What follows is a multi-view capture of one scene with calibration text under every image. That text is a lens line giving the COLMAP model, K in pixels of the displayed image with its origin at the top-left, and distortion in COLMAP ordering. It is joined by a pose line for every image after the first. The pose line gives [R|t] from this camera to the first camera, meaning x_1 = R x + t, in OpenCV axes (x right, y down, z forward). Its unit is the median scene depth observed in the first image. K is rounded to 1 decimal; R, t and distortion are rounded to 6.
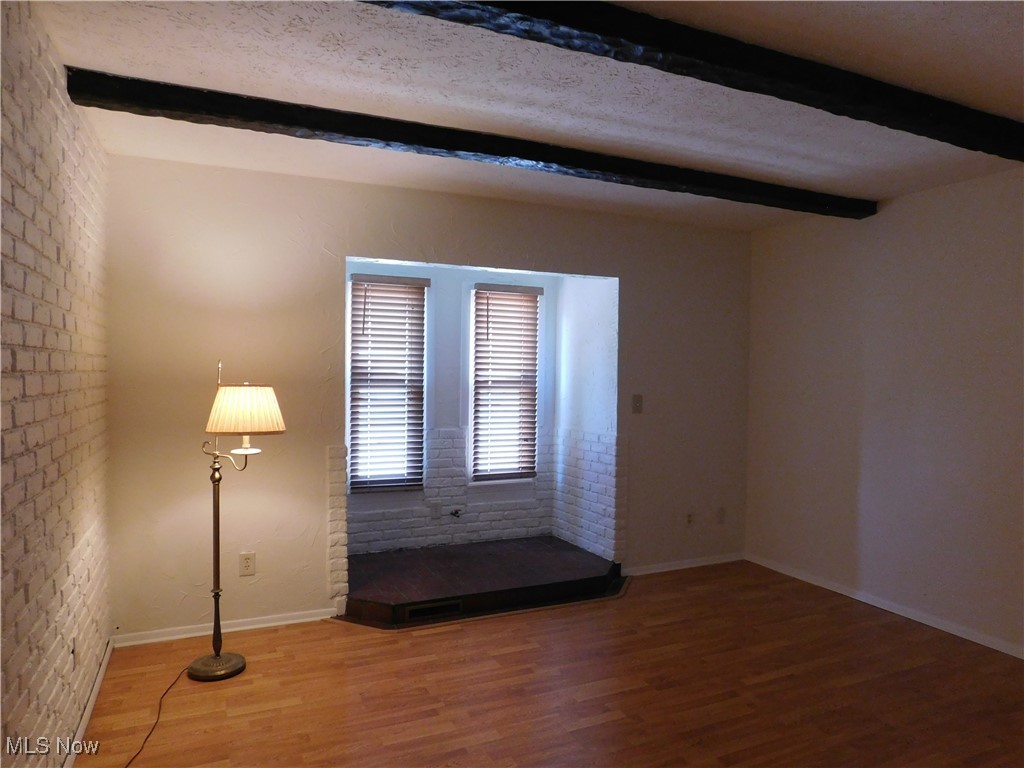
lens RADIAL K [[675.6, 0, 512.6], [0, 675.6, 381.6], [0, 0, 1]] dist [-0.074112, 0.055742]
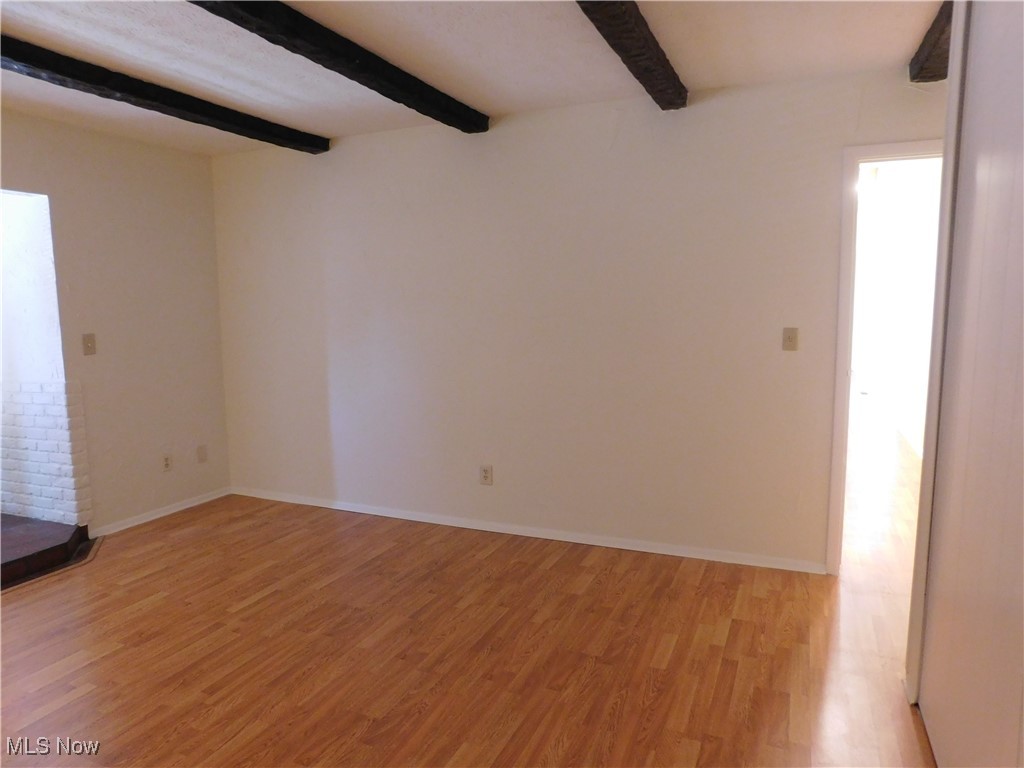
lens RADIAL K [[675.6, 0, 515.2], [0, 675.6, 384.6], [0, 0, 1]] dist [-0.074112, 0.055742]
pose [[0.746795, -0.101389, 0.657281, 0.034239], [0.034462, 0.992883, 0.114001, 0.007478], [-0.664161, -0.062484, 0.744974, -0.018822]]
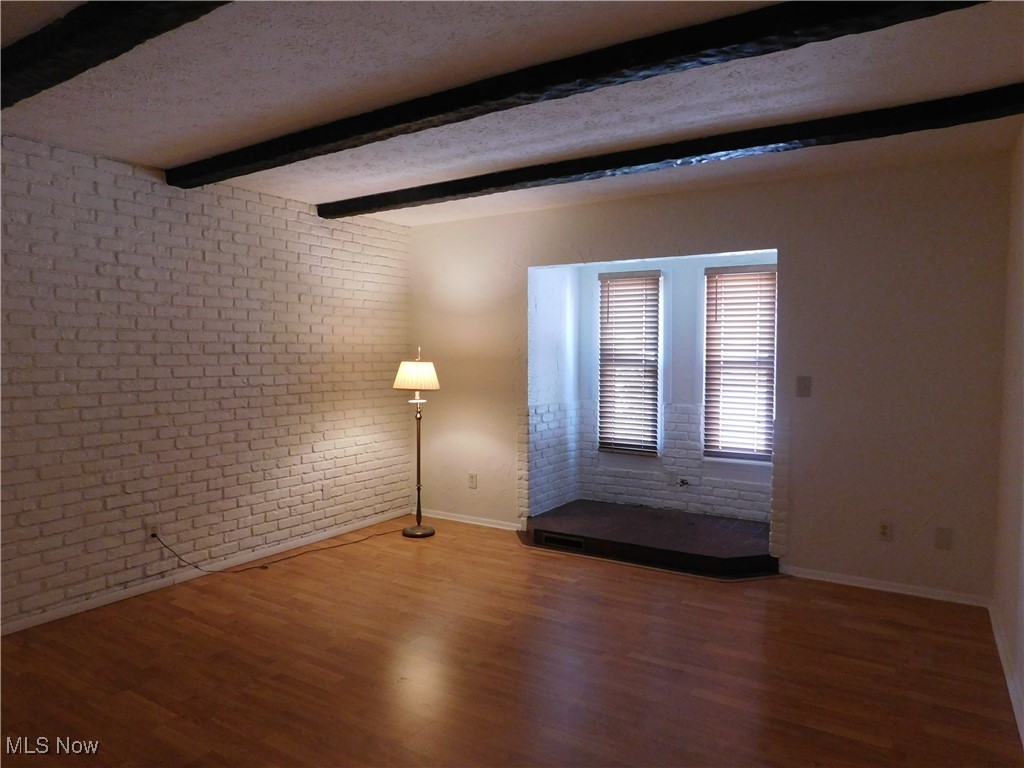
lens RADIAL K [[675.6, 0, 513.8], [0, 675.6, 379.9], [0, 0, 1]] dist [-0.074112, 0.055742]
pose [[0.540264, 0.023394, -0.841171, 0.882656], [-0.009131, 0.999718, 0.021939, 0.010709], [0.841446, -0.004173, 0.540325, 0.240554]]
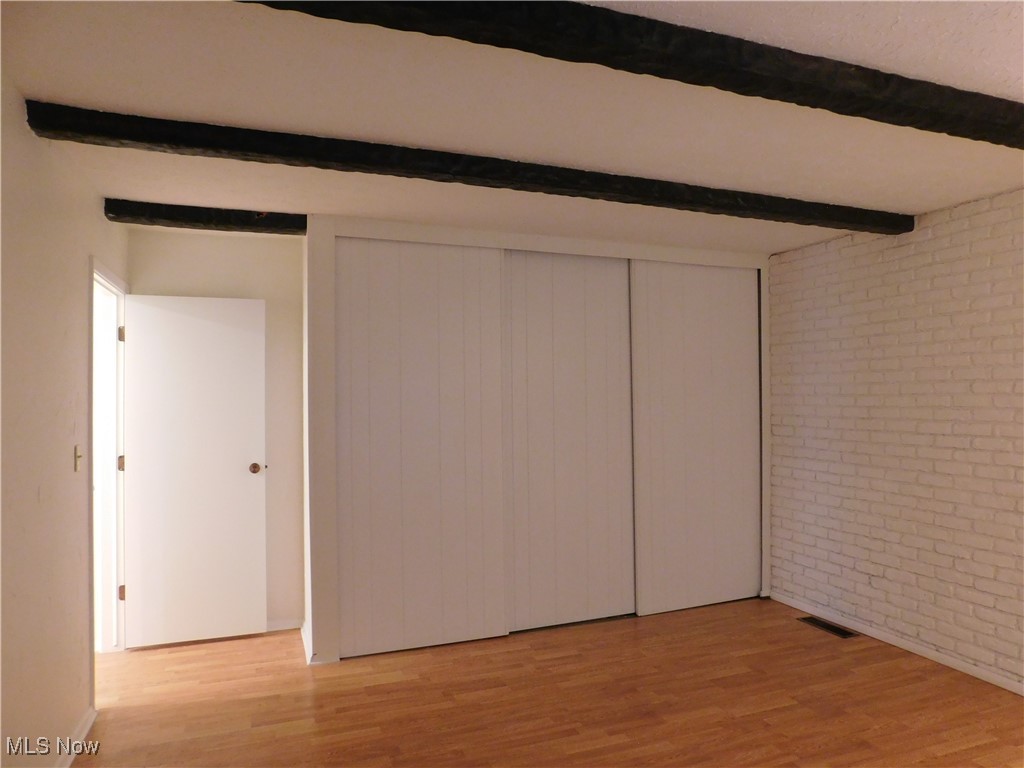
lens RADIAL K [[675.6, 0, 518.6], [0, 675.6, 386.5], [0, 0, 1]] dist [-0.074112, 0.055742]
pose [[-0.997770, -0.014342, 0.065190, 0.355692], [-0.014913, 0.999854, -0.008285, -0.011172], [-0.065061, -0.009239, -0.997838, 1.116035]]
